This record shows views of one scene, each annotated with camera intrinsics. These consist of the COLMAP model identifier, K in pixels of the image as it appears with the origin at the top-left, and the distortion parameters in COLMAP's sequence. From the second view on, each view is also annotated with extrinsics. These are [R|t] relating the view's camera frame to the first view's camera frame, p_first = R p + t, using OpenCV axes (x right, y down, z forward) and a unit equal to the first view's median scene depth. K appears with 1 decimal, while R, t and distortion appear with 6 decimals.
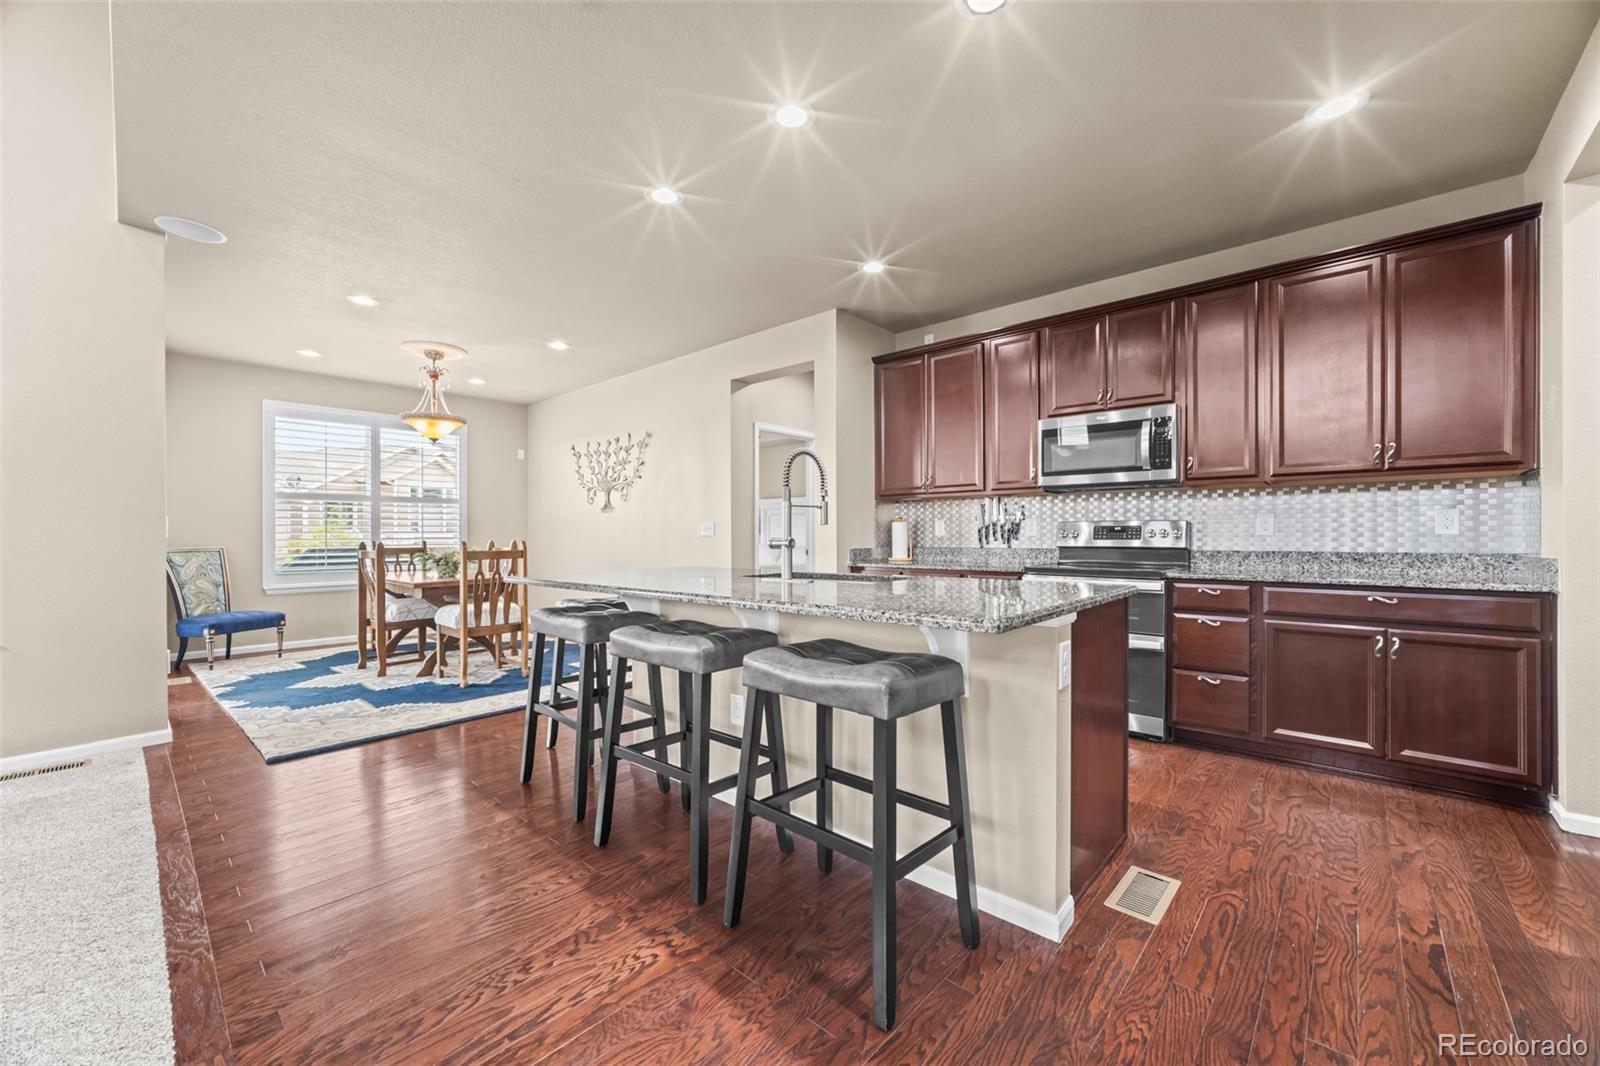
lens RADIAL K [[629.1, 0, 801.3], [0, 629.1, 529.4], [0, 0, 1]] dist [-0.015082, 0.003856]
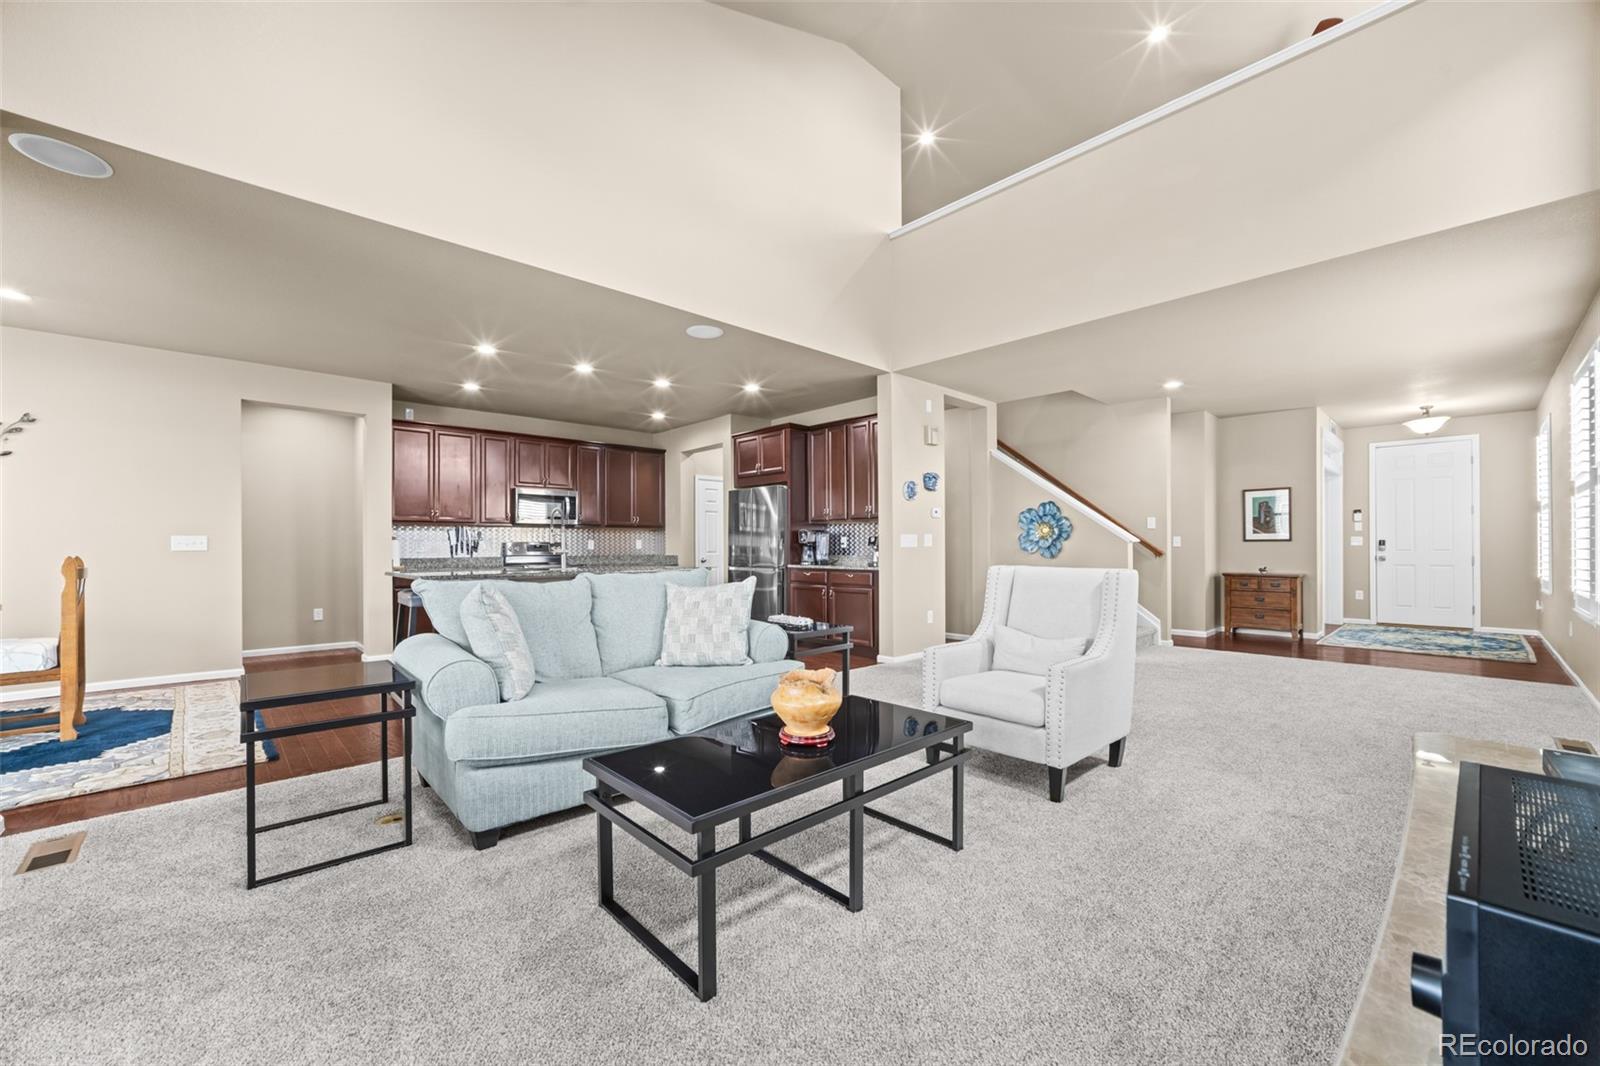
lens RADIAL K [[629.1, 0, 797.8], [0, 629.1, 545.5], [0, 0, 1]] dist [-0.015082, 0.003856]
pose [[0.077481, 0.007331, 0.996967, -1.430363], [-0.002228, 0.999972, -0.007180, 0.009874], [-0.996991, -0.001665, 0.077495, 0.021837]]
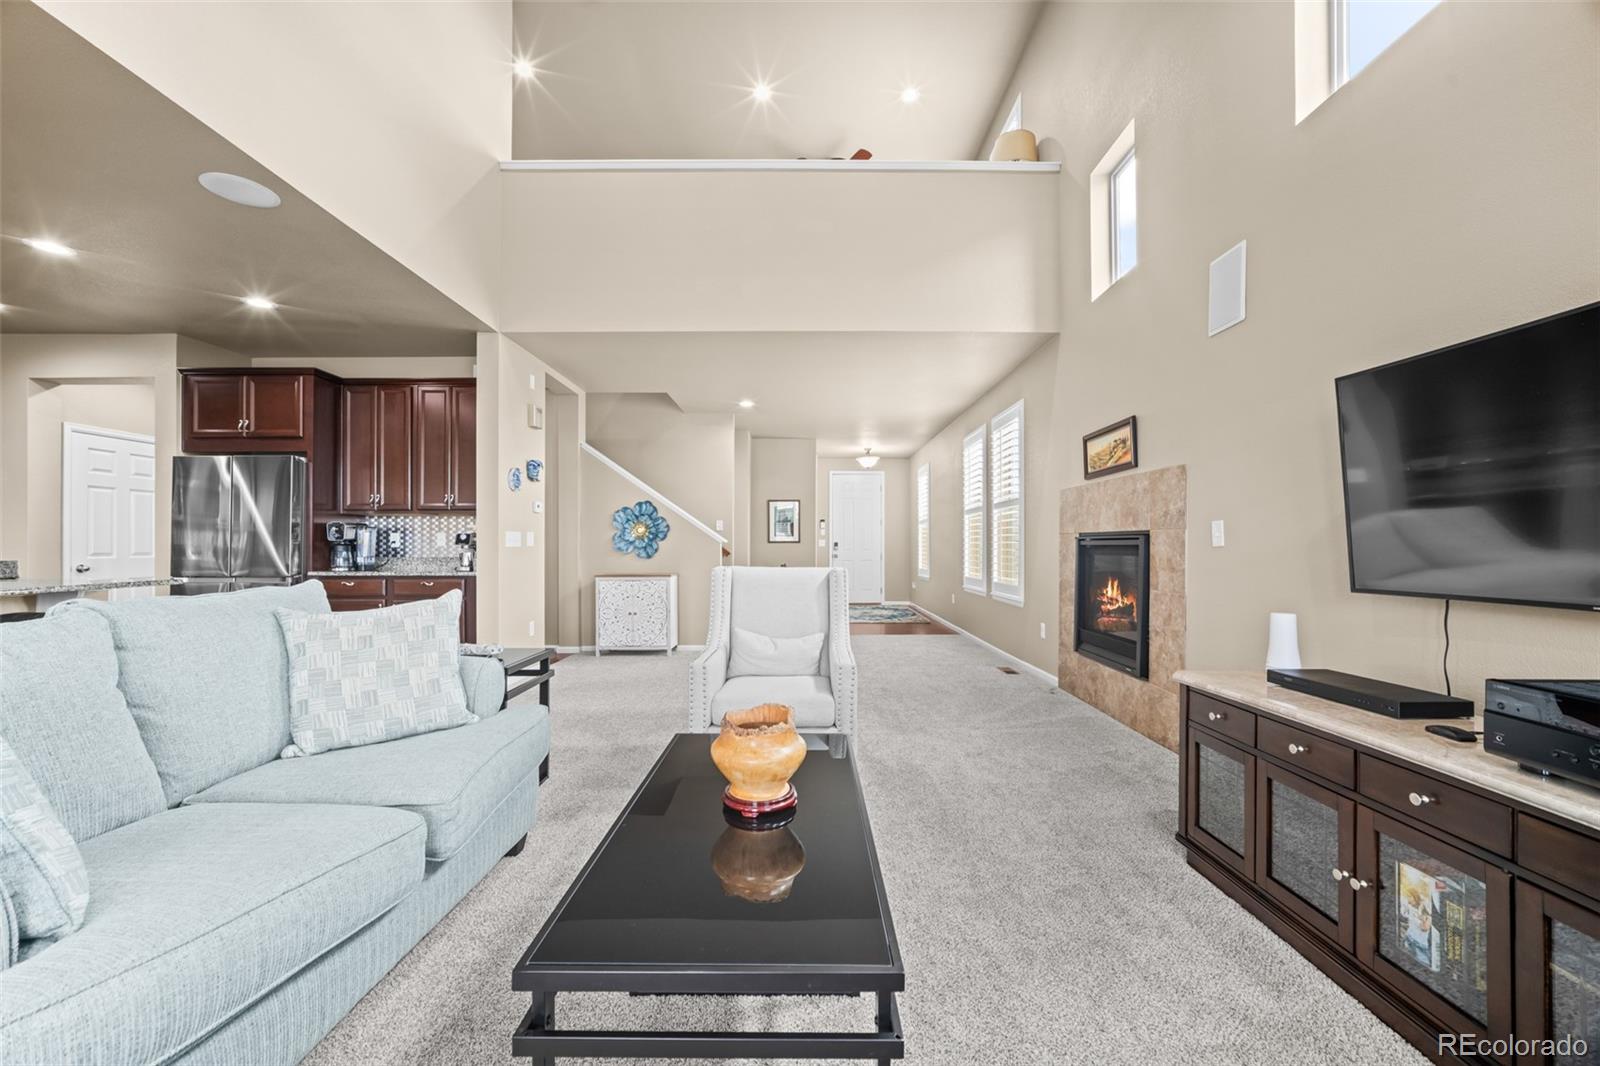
lens RADIAL K [[629.1, 0, 806.4], [0, 629.1, 541.8], [0, 0, 1]] dist [-0.015082, 0.003856]
pose [[-0.676635, 0.010511, 0.736244, -1.218976], [0.000307, 0.999902, -0.013994, 0.010283], [-0.736319, -0.009243, -0.676572, 0.297315]]
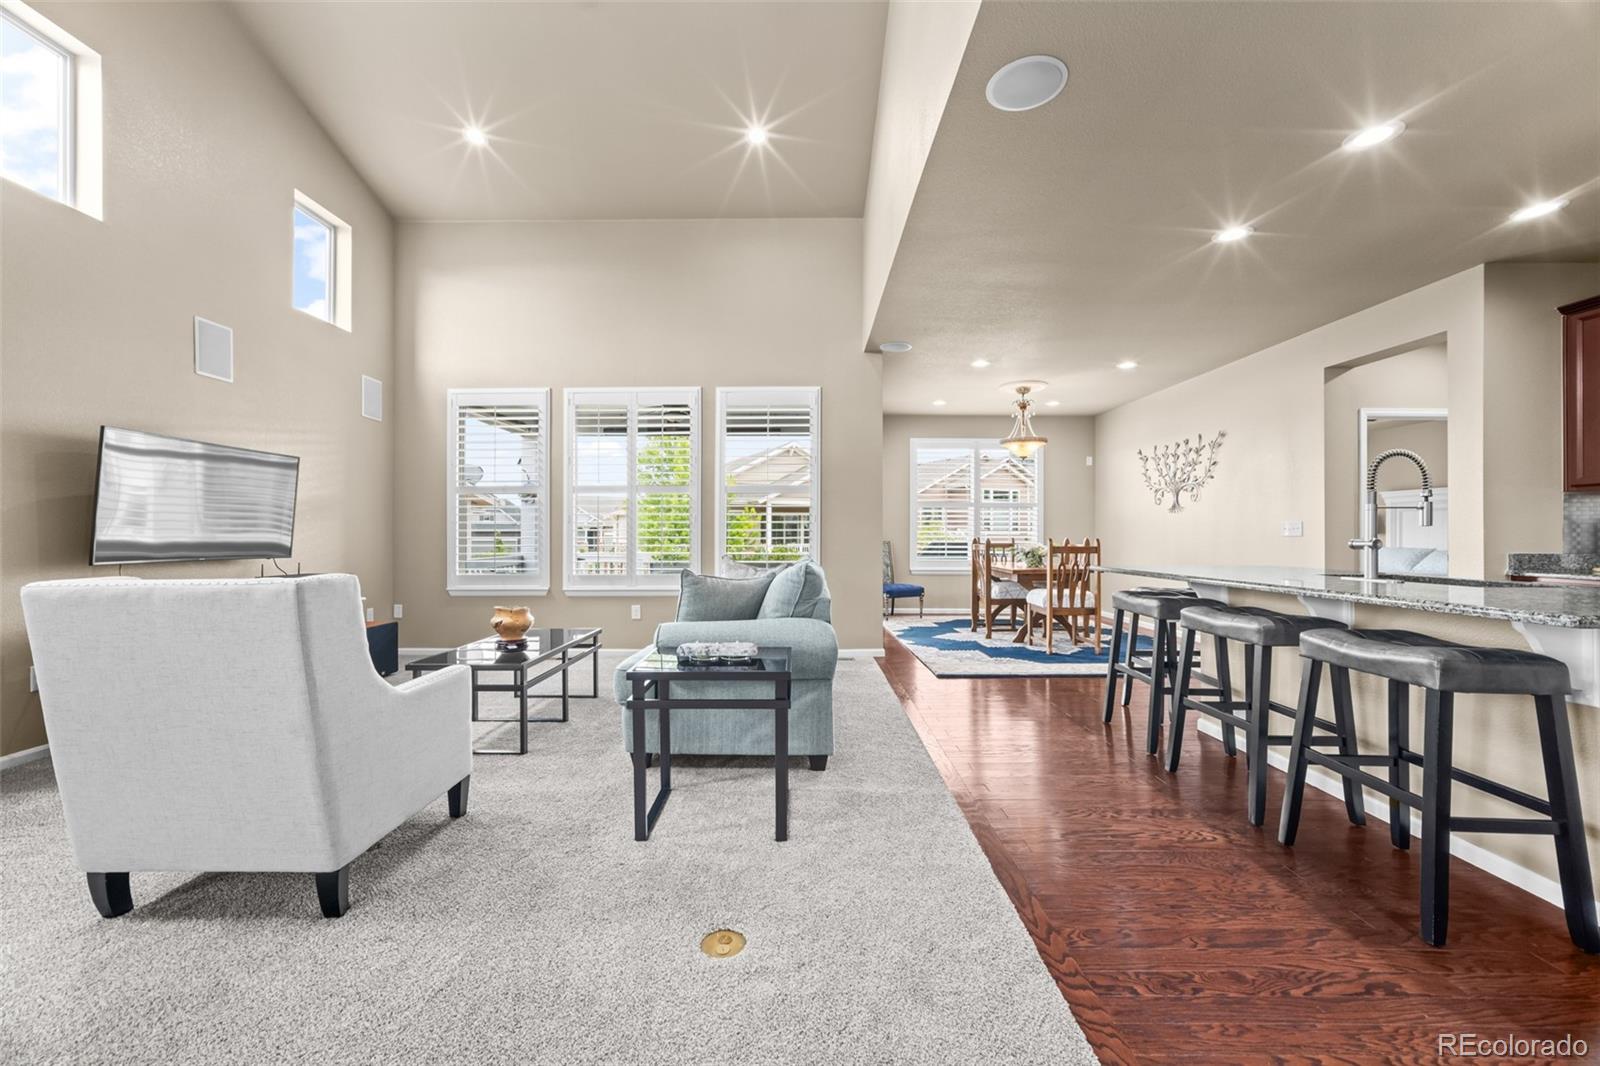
lens RADIAL K [[629.1, 0, 798.8], [0, 629.1, 535.0], [0, 0, 1]] dist [-0.015082, 0.003856]
pose [[0.668690, 0.008061, -0.743498, 0.073207], [0.000006, 0.999941, 0.010847, -0.002440], [0.743541, -0.007258, 0.668651, -0.257461]]
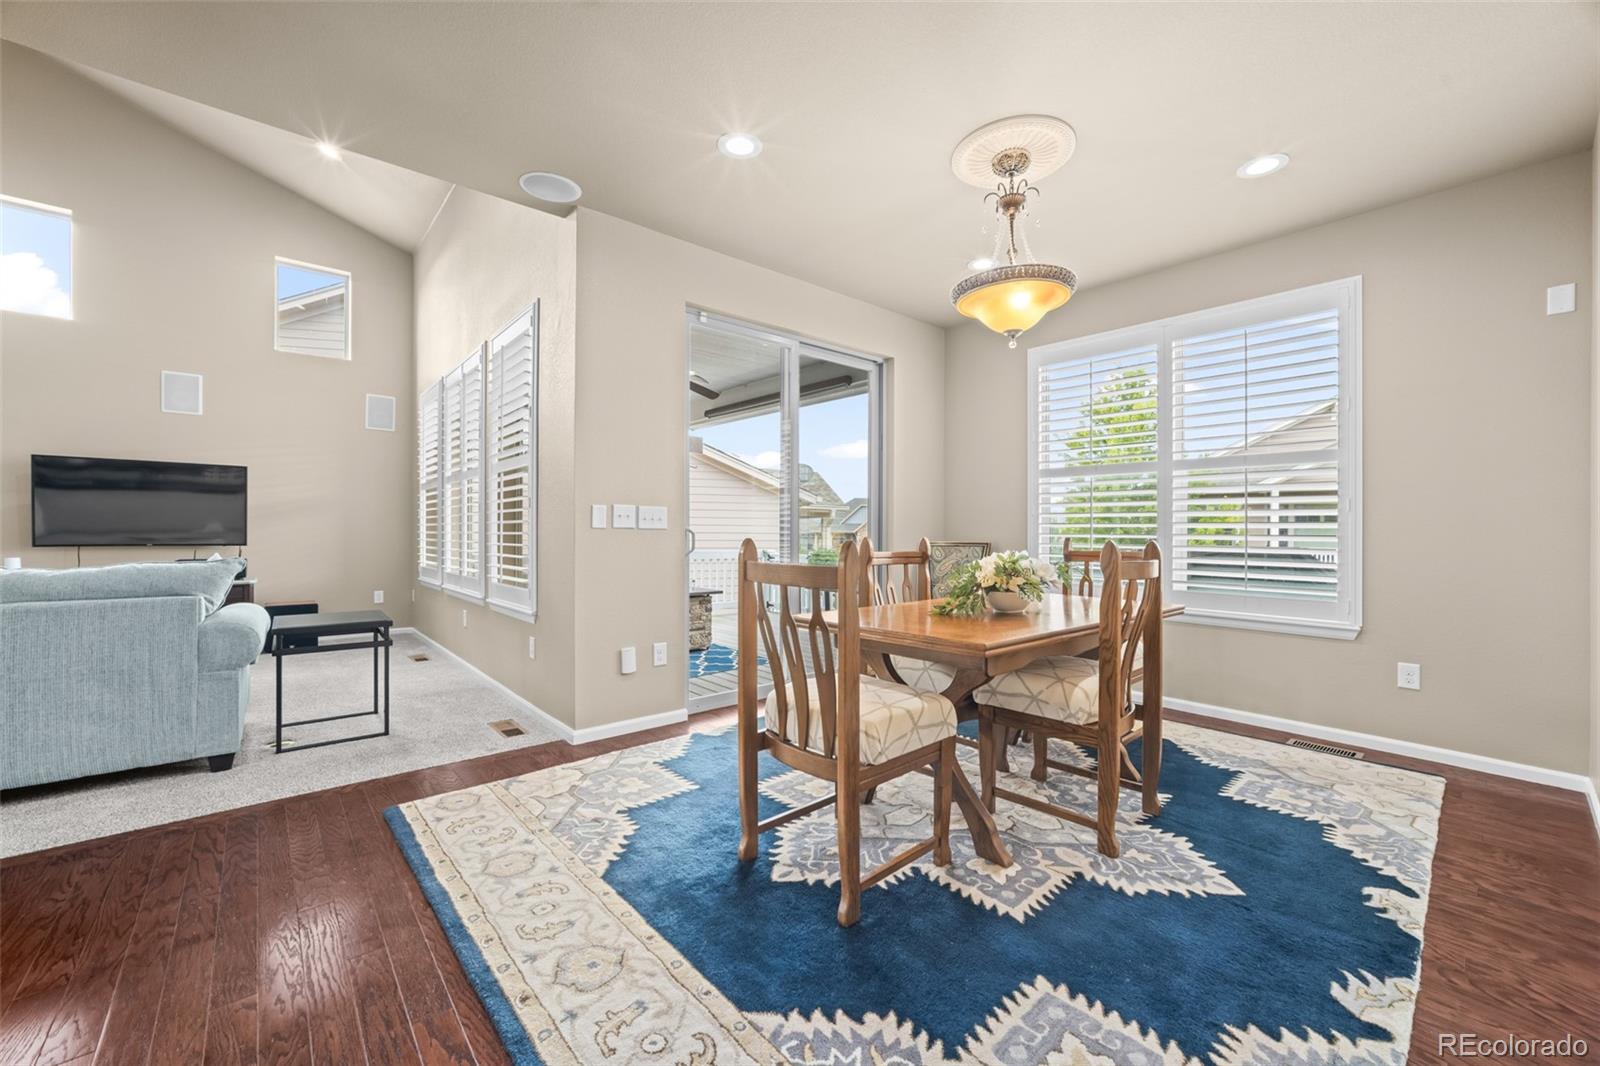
lens RADIAL K [[629.1, 0, 792.8], [0, 629.1, 527.0], [0, 0, 1]] dist [-0.015082, 0.003856]
pose [[-0.130862, -0.000170, -0.991401, -0.102881], [0.003542, 0.999994, -0.000639, 0.013747], [0.991394, -0.003595, -0.130860, 1.269618]]
